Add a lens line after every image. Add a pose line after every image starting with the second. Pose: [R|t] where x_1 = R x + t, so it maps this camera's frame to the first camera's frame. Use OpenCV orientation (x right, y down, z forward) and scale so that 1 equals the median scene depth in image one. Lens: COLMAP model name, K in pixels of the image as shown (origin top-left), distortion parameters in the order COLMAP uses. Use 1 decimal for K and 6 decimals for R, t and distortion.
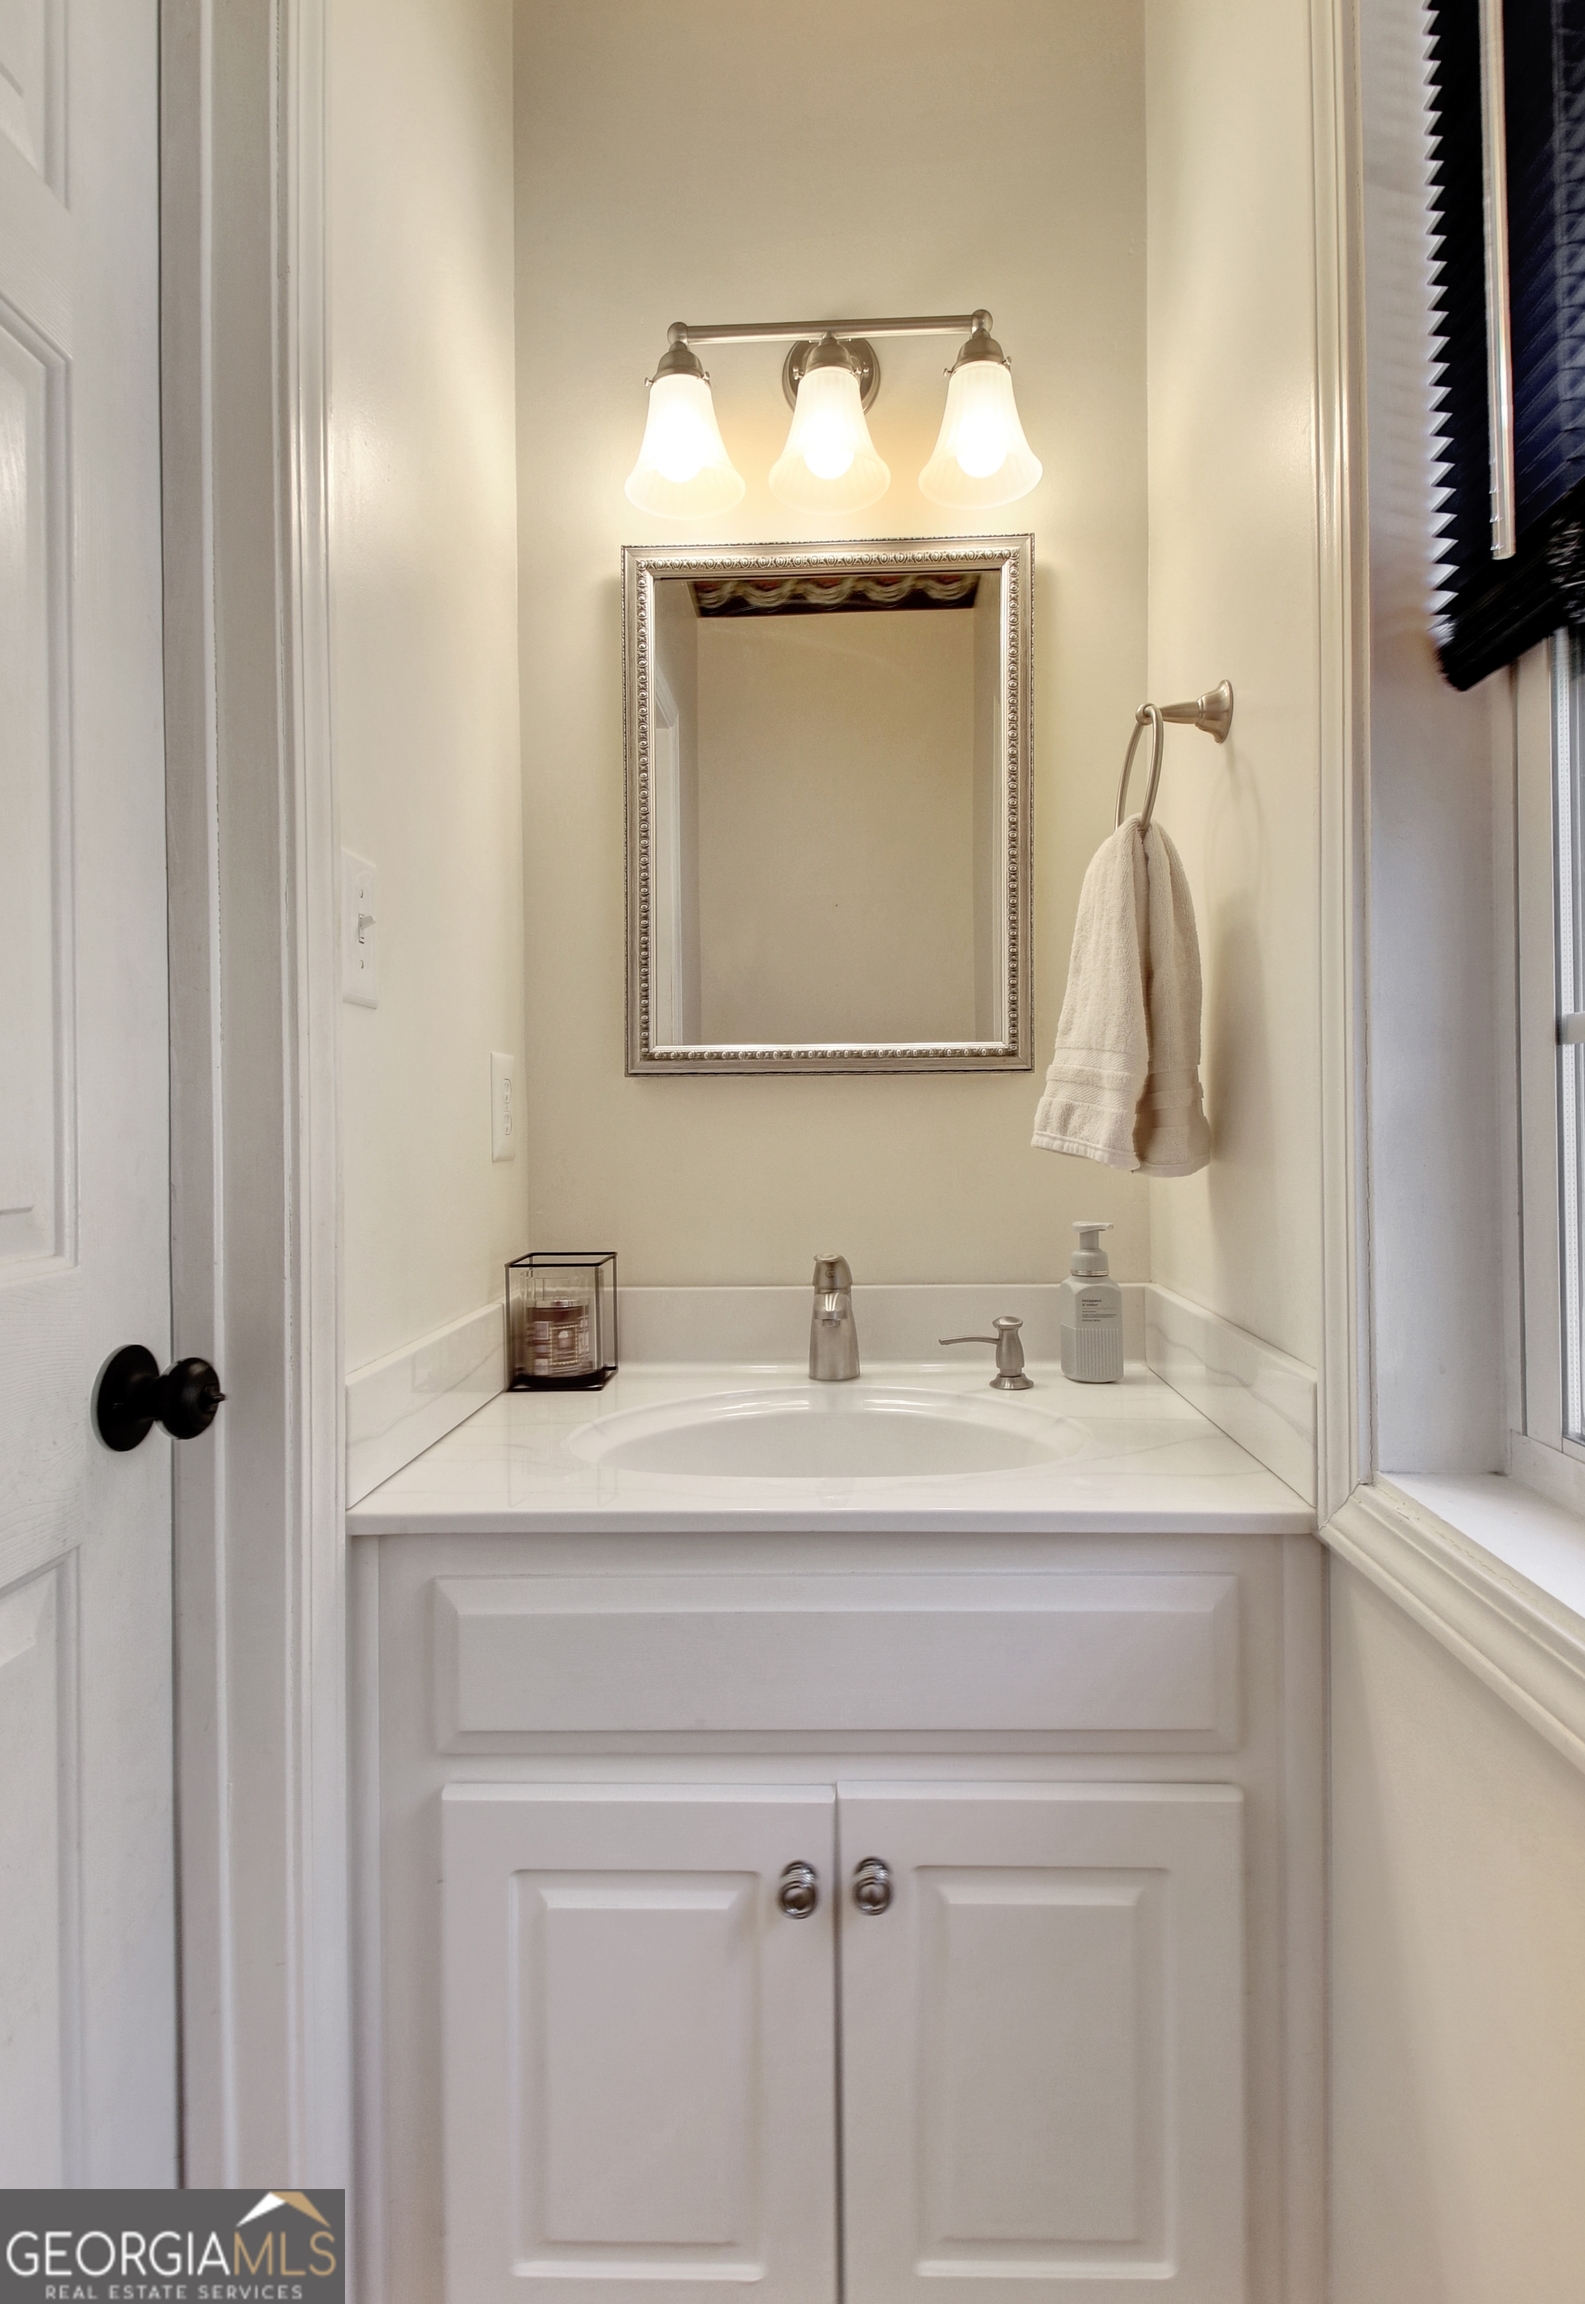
lens RADIAL K [[1134.7, 0, 792.5], [0, 1134.7, 1152.0], [0, 0, 1]] dist [-0.000892, -0.000012]
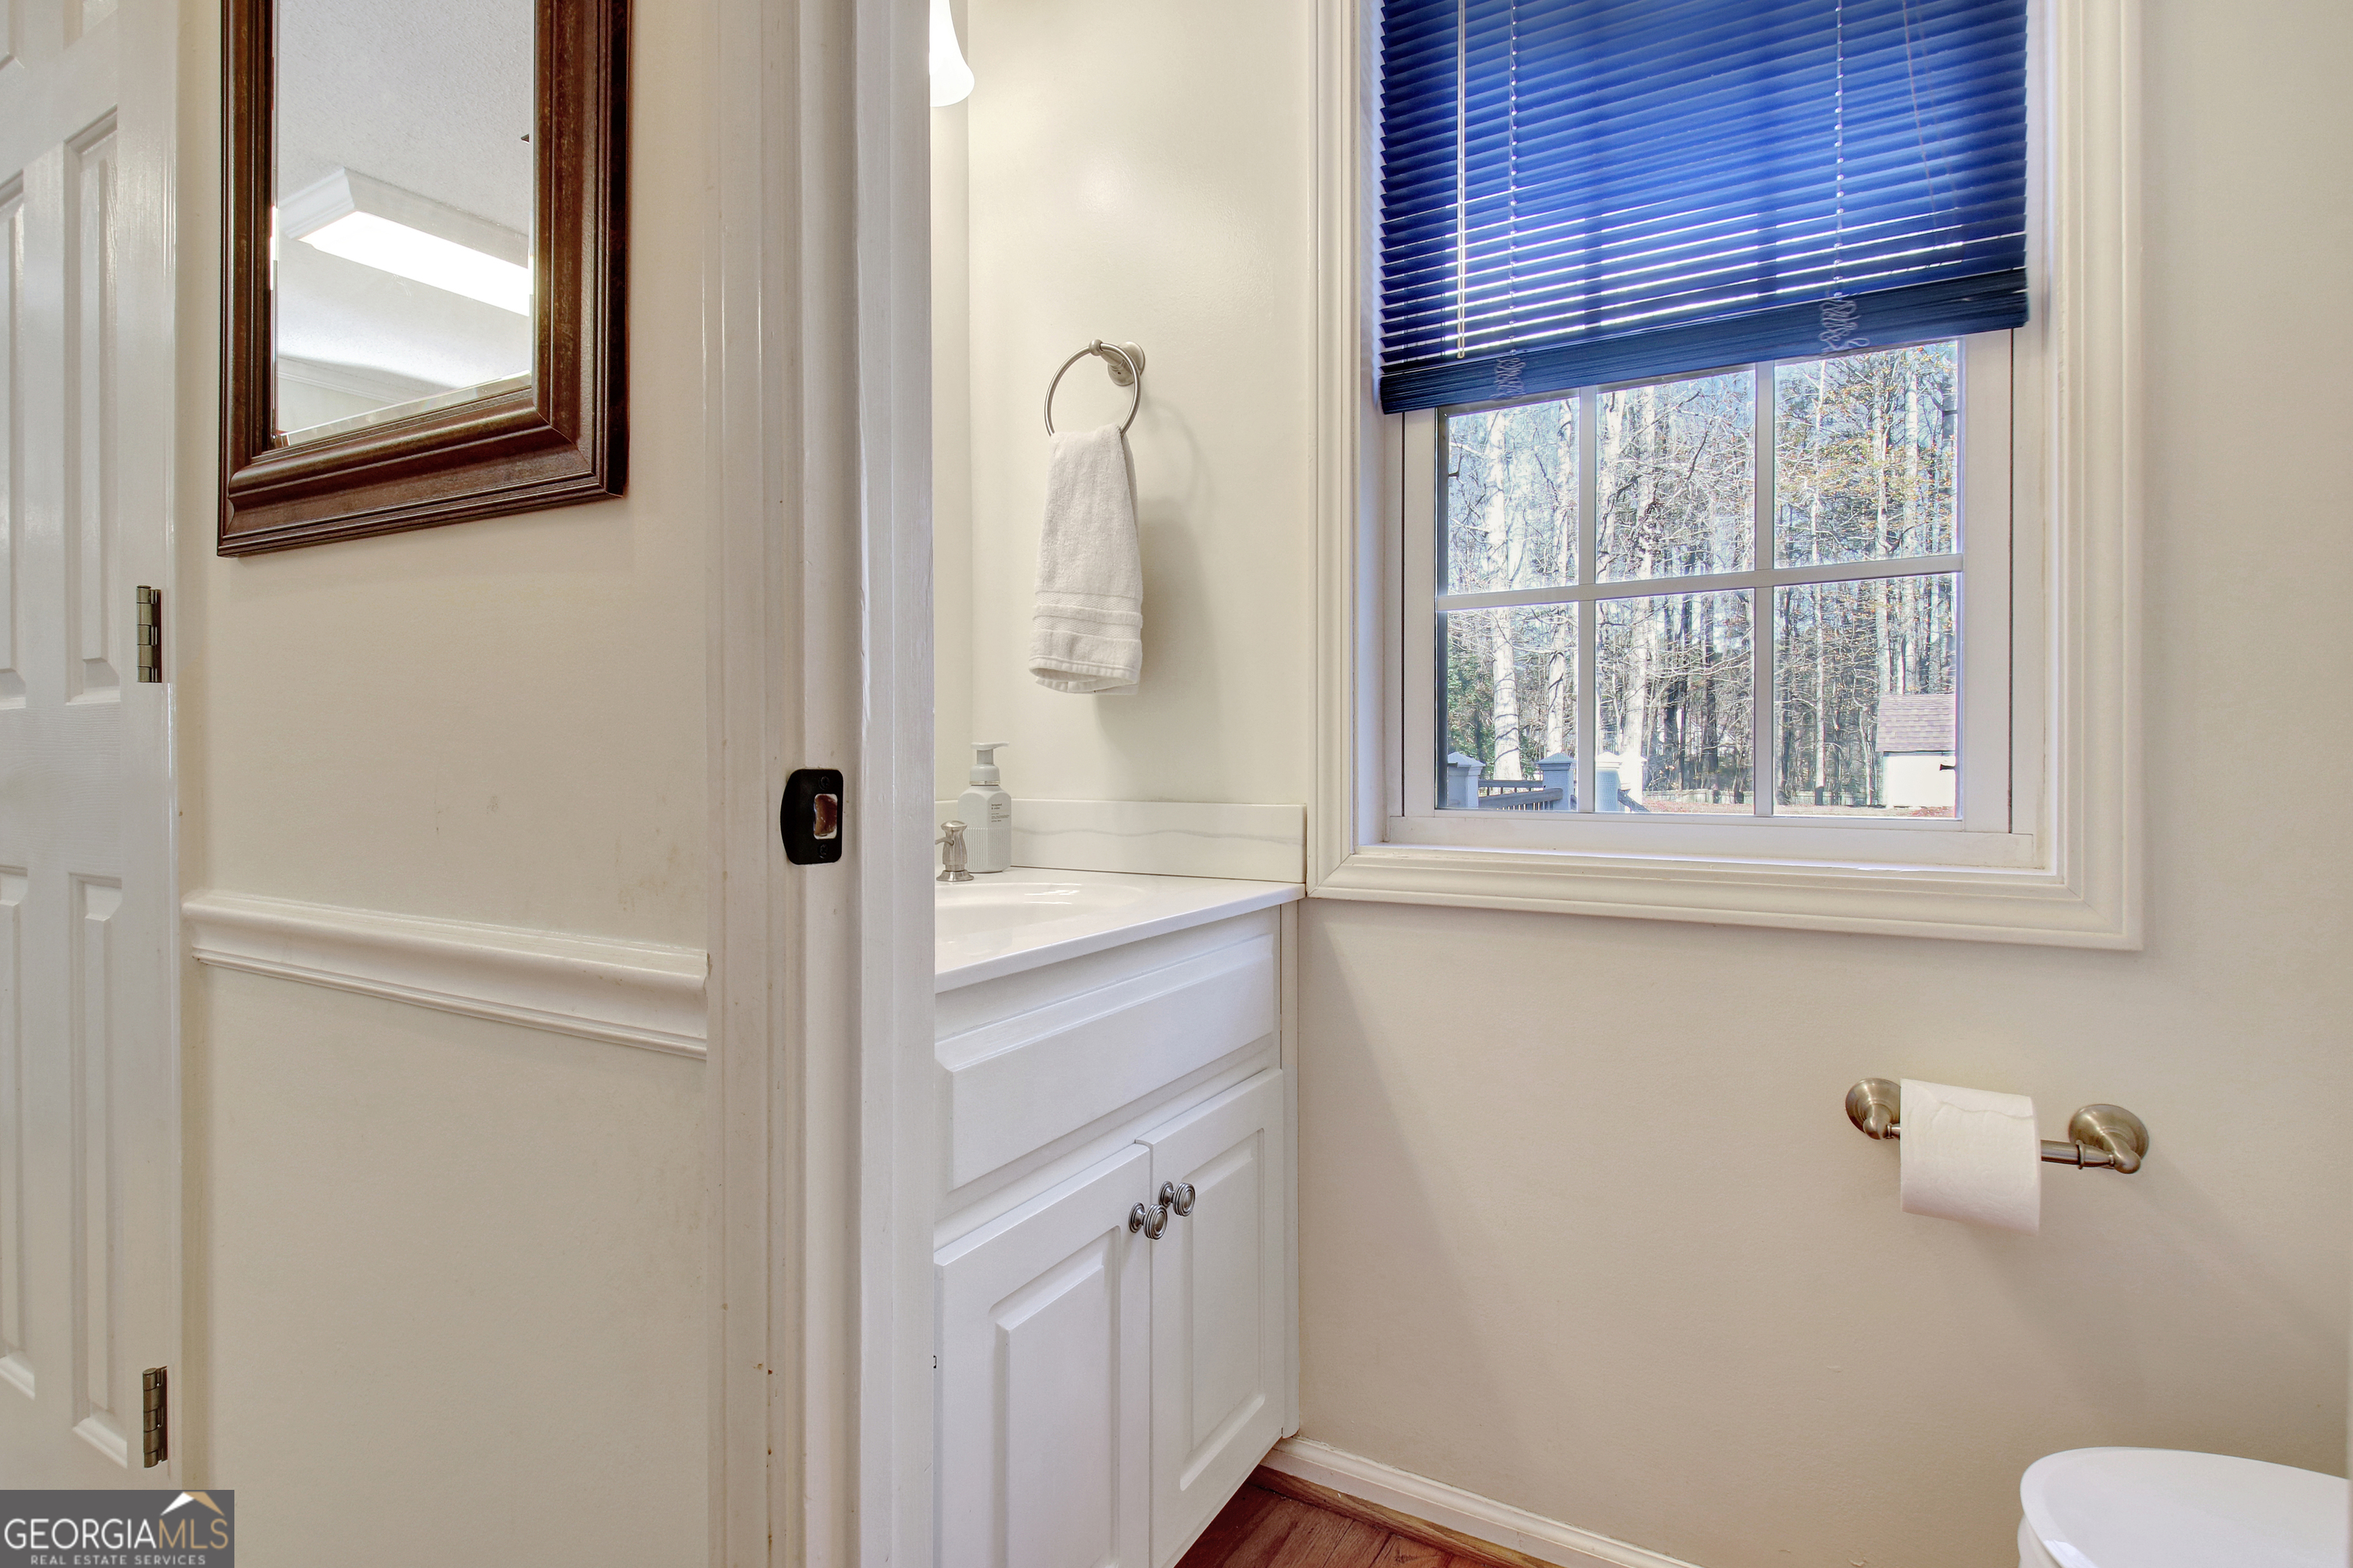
lens RADIAL K [[1189.0, 0, 1176.5], [0, 1189.0, 784.0], [0, 0, 1]] dist [0.000693, 0.000013]
pose [[0.451513, 0.001485, 0.892264, -0.914798], [0.006379, 0.999968, -0.004892, 0.135174], [-0.892242, 0.007901, 0.451488, 0.292674]]
